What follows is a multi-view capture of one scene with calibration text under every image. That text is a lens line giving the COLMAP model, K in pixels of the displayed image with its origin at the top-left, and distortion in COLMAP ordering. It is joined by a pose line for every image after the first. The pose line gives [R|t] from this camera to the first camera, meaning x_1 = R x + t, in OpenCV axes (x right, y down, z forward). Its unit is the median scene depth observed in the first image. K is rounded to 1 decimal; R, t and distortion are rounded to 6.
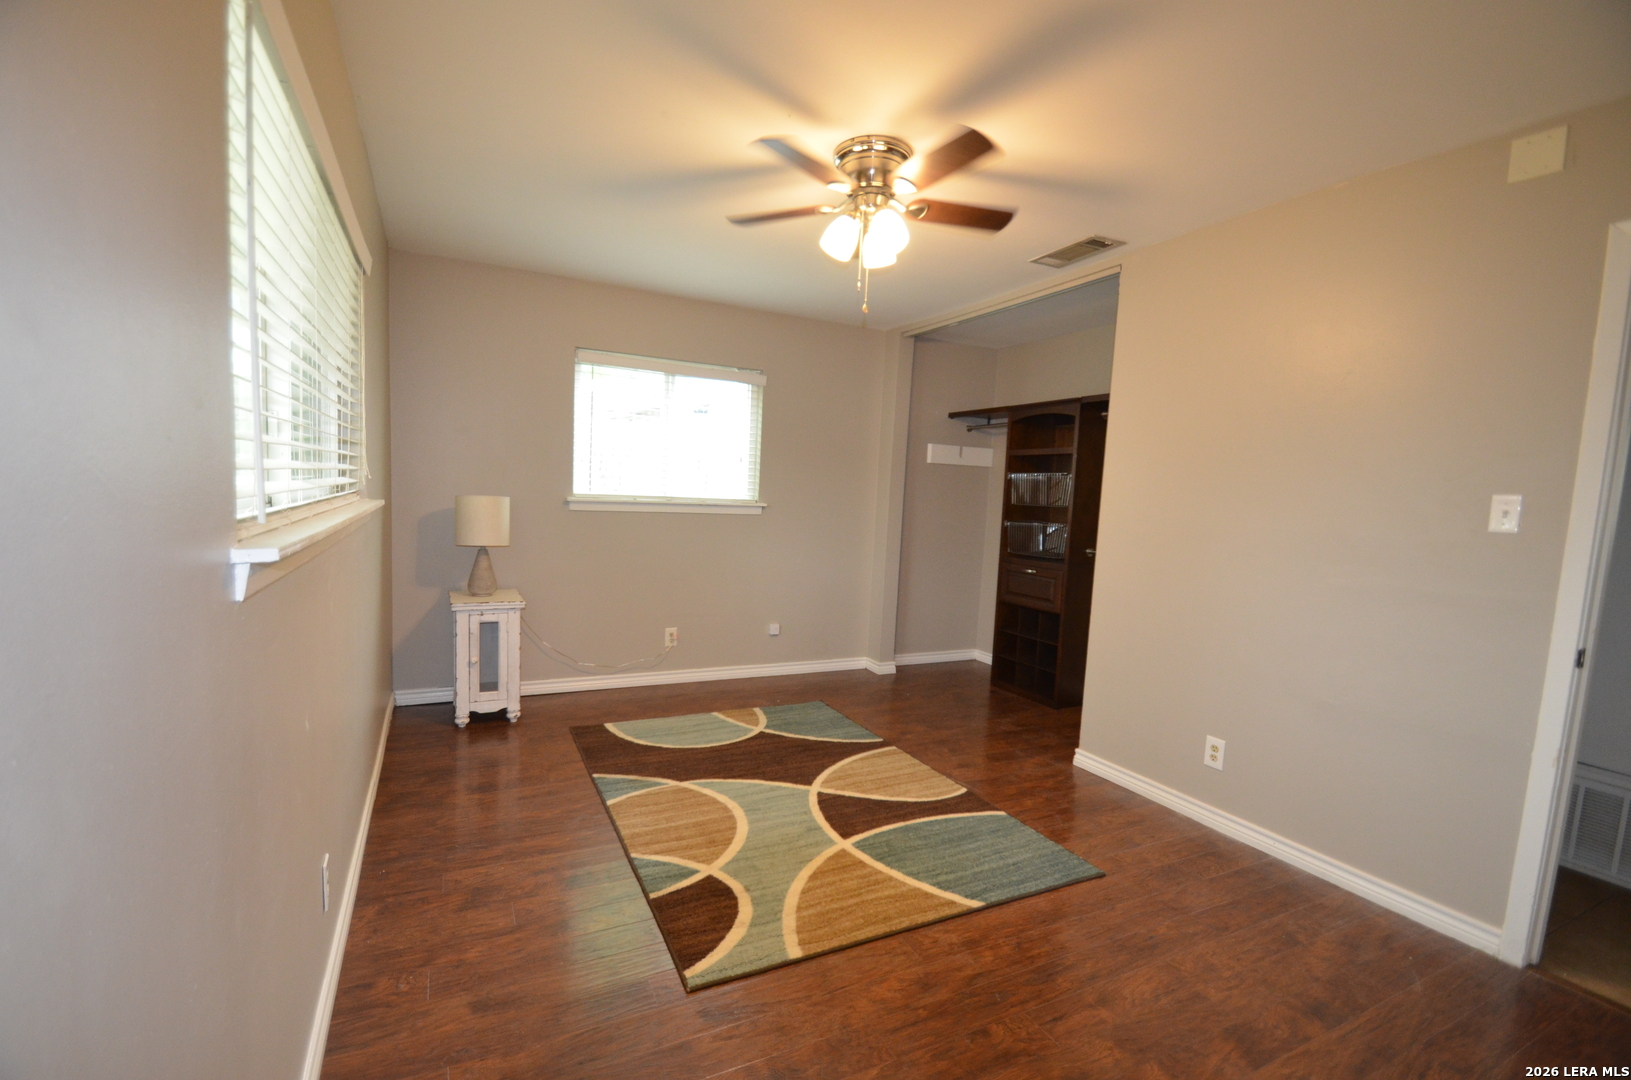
lens RADIAL K [[712.9, 0, 801.1], [0, 712.9, 563.9], [0, 0, 1]] dist [0.019573, -0.019215]
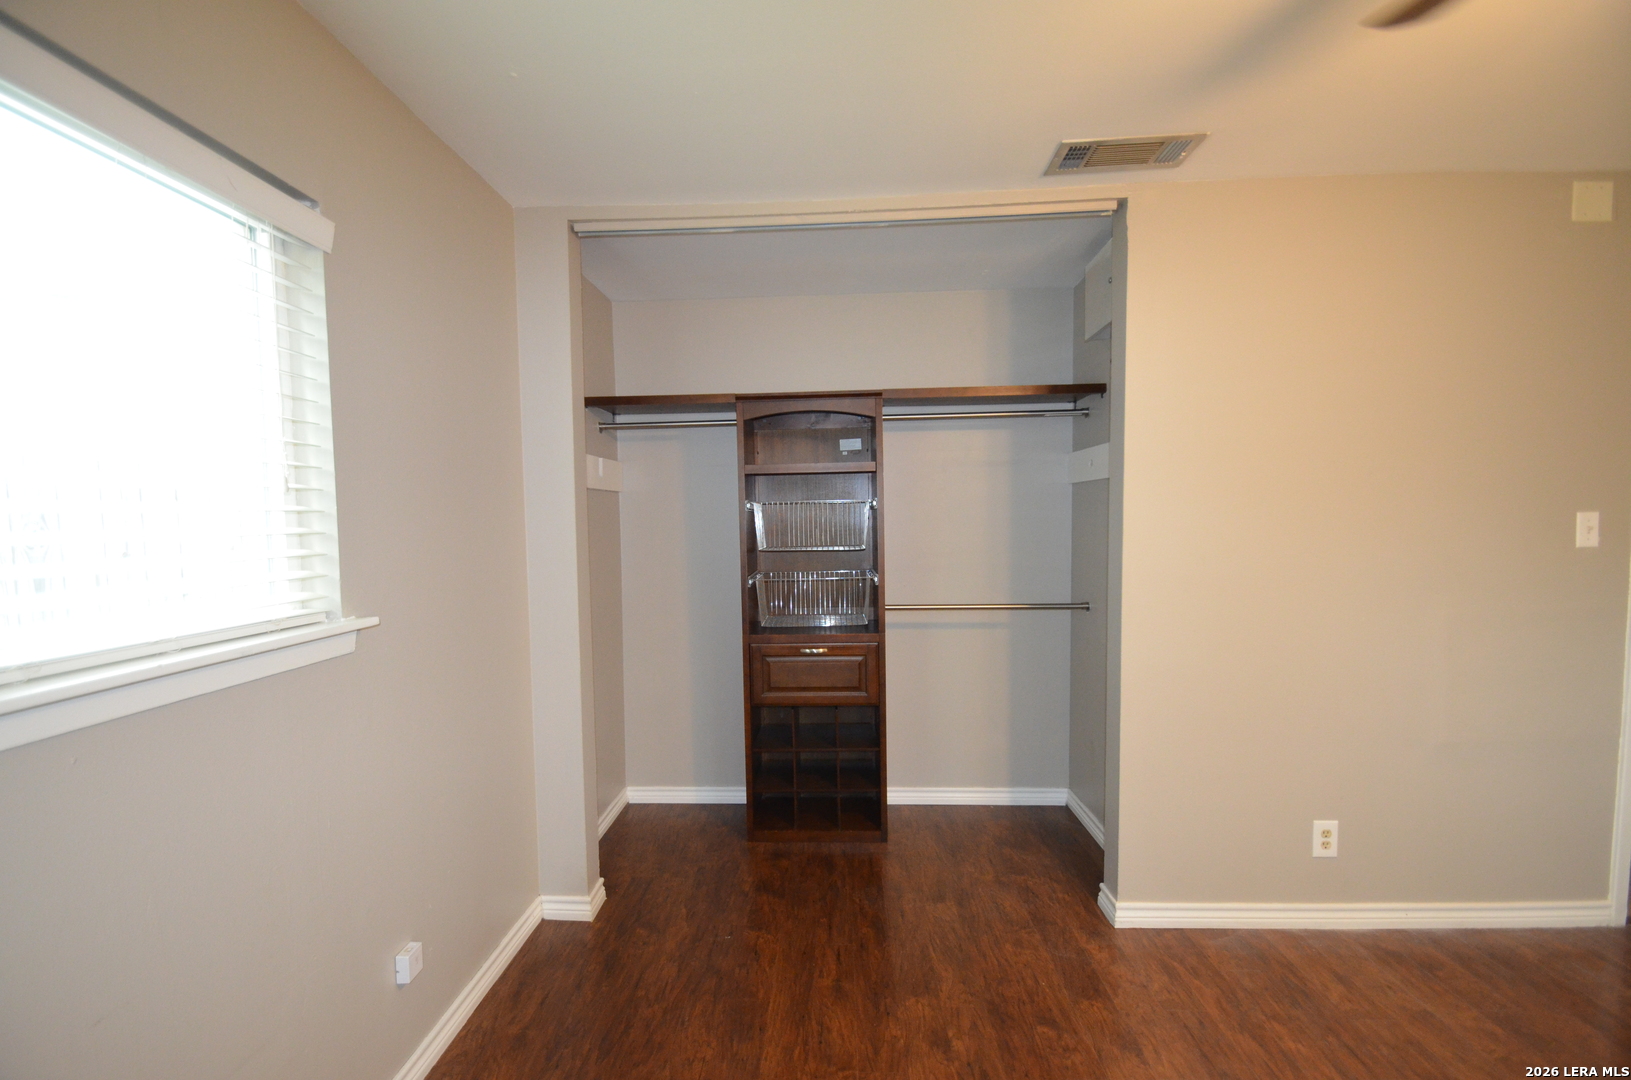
lens RADIAL K [[712.9, 0, 801.1], [0, 712.9, 563.9], [0, 0, 1]] dist [0.019573, -0.019215]
pose [[0.488262, -0.108071, 0.865979, -0.443307], [0.128426, 0.990397, 0.051188, -0.188877], [-0.863195, 0.086221, 0.497453, 1.249751]]
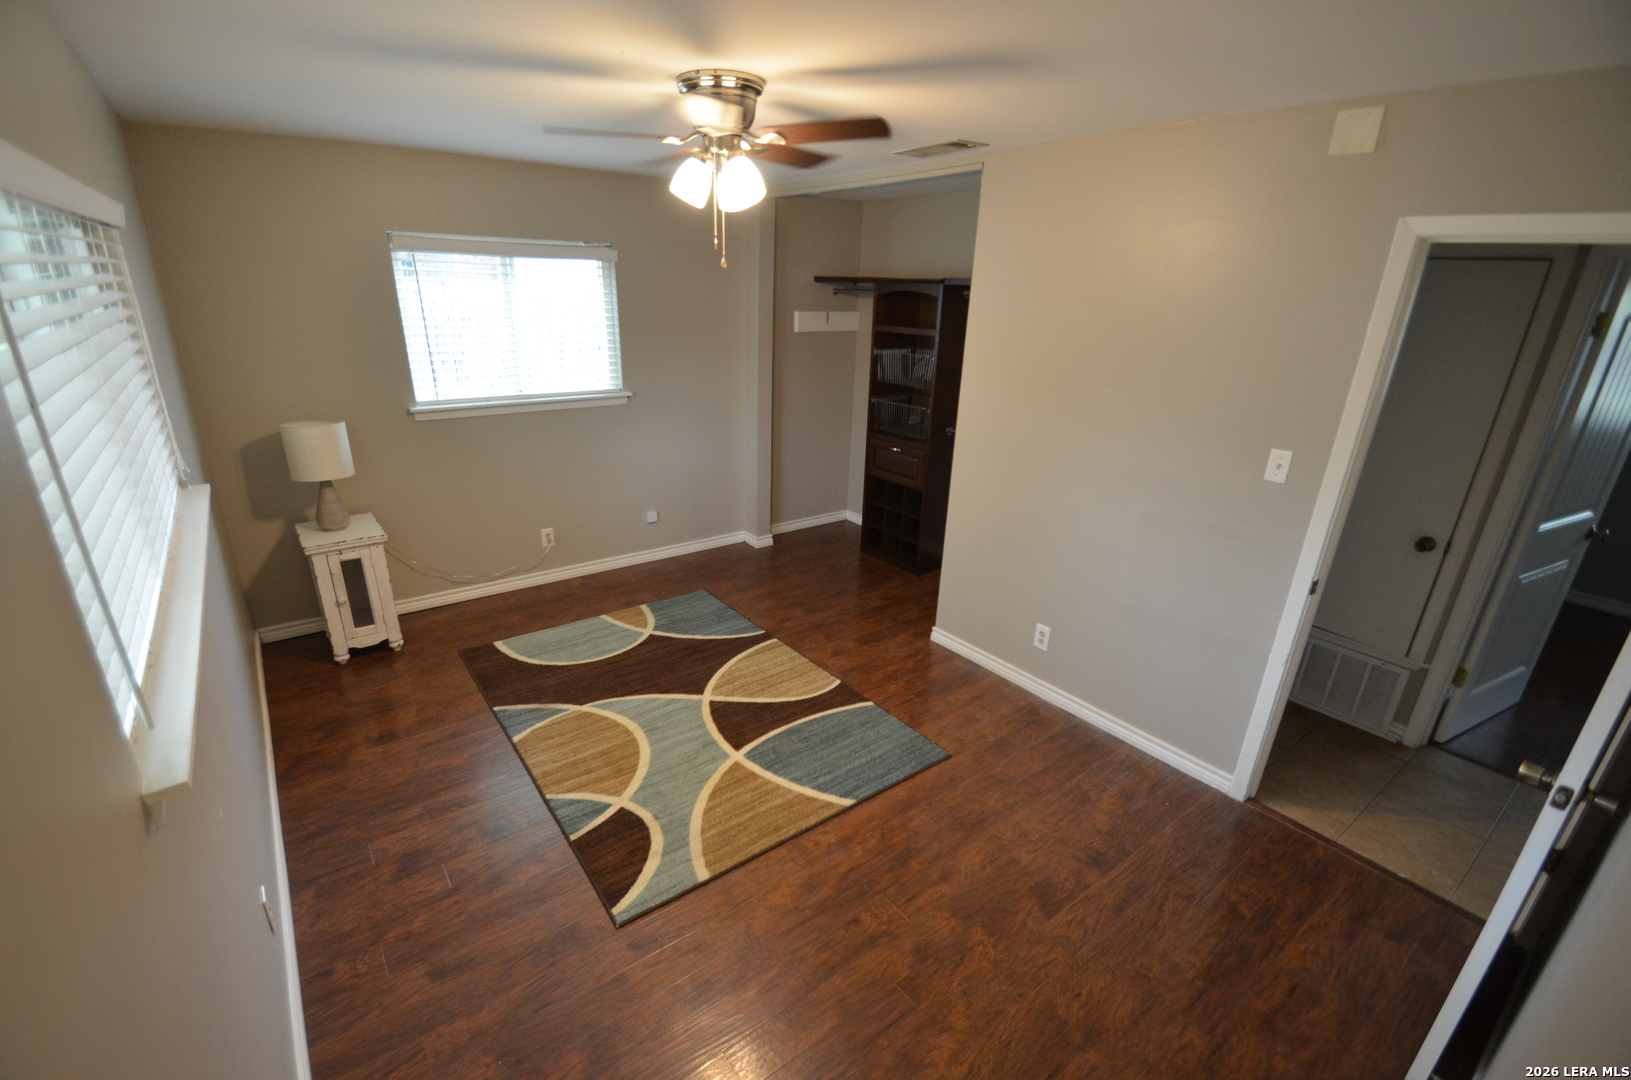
lens RADIAL K [[712.9, 0, 801.1], [0, 712.9, 563.9], [0, 0, 1]] dist [0.019573, -0.019215]
pose [[0.983419, -0.084760, 0.160324, 0.003920], [0.037581, 0.960113, 0.277076, -0.227944], [-0.177414, -0.266456, 0.947378, -0.024738]]
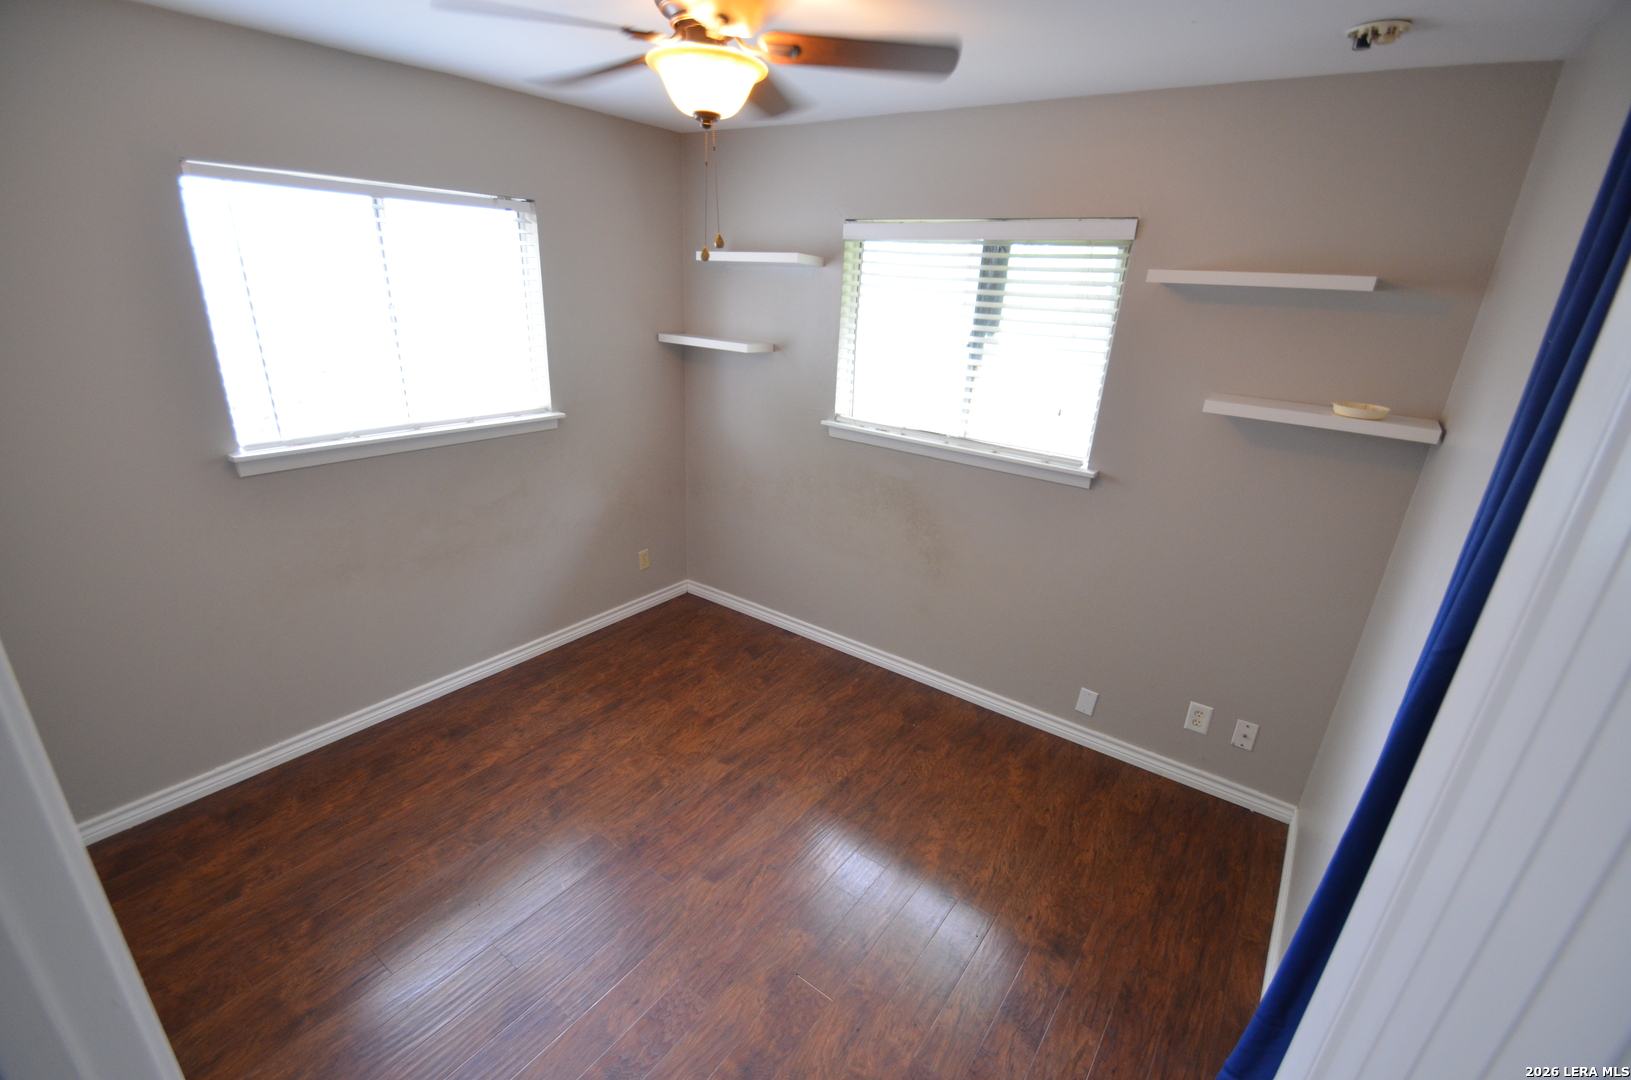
lens RADIAL K [[712.9, 0, 801.1], [0, 712.9, 563.9], [0, 0, 1]] dist [0.019573, -0.019215]
pose [[0.896399, -0.163395, 0.412032, -0.292209], [0.034639, 0.952556, 0.302386, -0.272741], [-0.441892, -0.256786, 0.859530, 0.539382]]
